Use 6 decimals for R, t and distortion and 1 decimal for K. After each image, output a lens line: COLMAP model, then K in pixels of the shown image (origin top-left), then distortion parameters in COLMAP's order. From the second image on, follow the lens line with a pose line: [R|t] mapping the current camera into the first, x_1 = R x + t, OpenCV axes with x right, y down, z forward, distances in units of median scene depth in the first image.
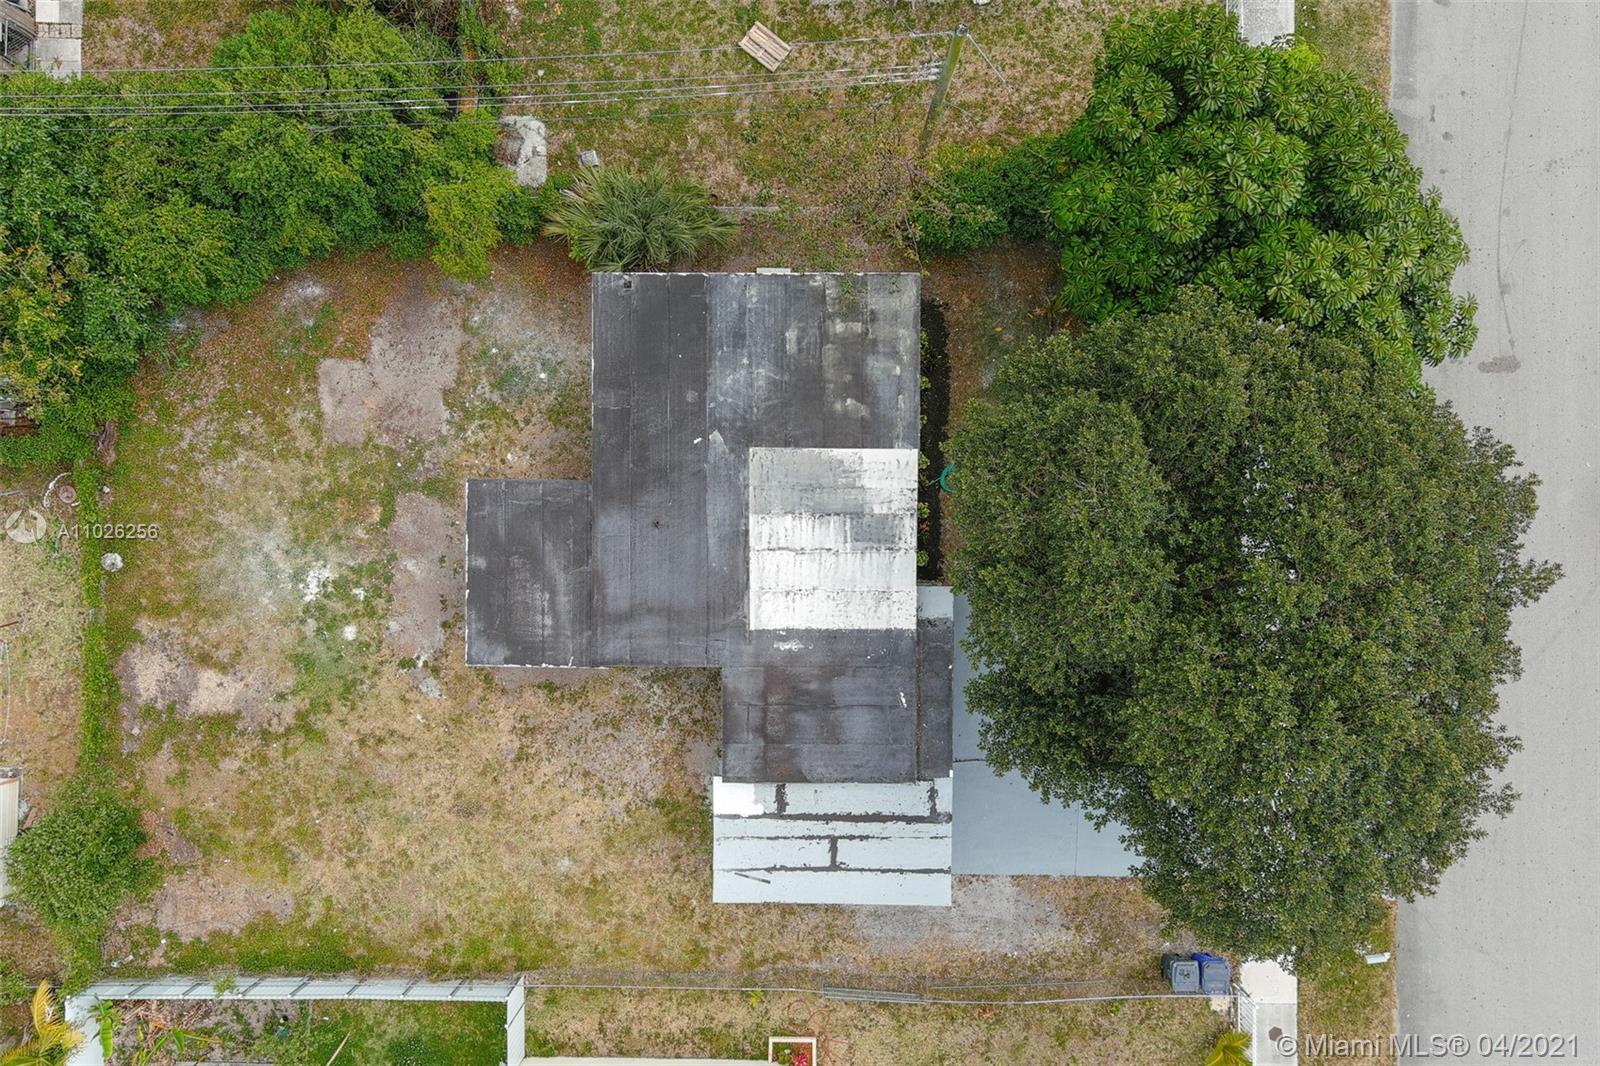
lens RADIAL K [[1291.8, 0, 800.0], [0, 1291.8, 533.0], [0, 0, 1]] dist [0.007301, 0.001255]
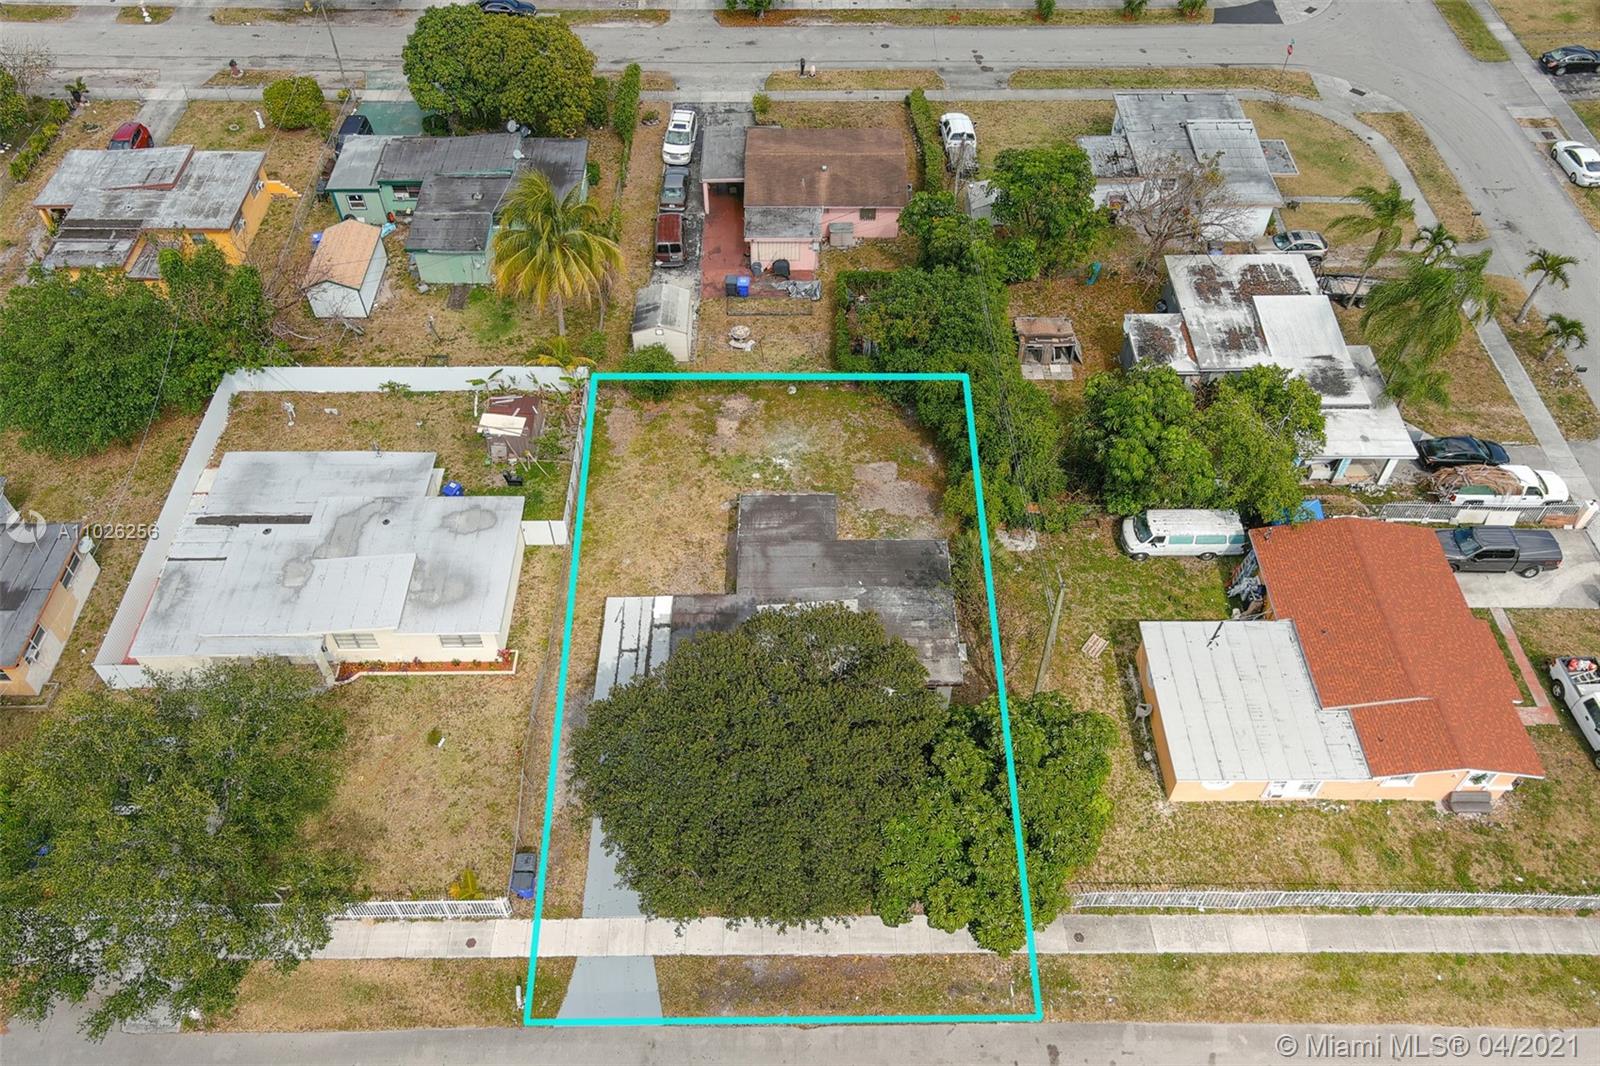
lens RADIAL K [[1291.8, 0, 800.0], [0, 1291.8, 533.0], [0, 0, 1]] dist [0.007301, 0.001255]
pose [[0.009916, 0.751283, -0.659906, 0.995430], [-0.999891, 0.014685, 0.001694, 0.009345], [0.010963, 0.659817, 0.751347, -0.393784]]
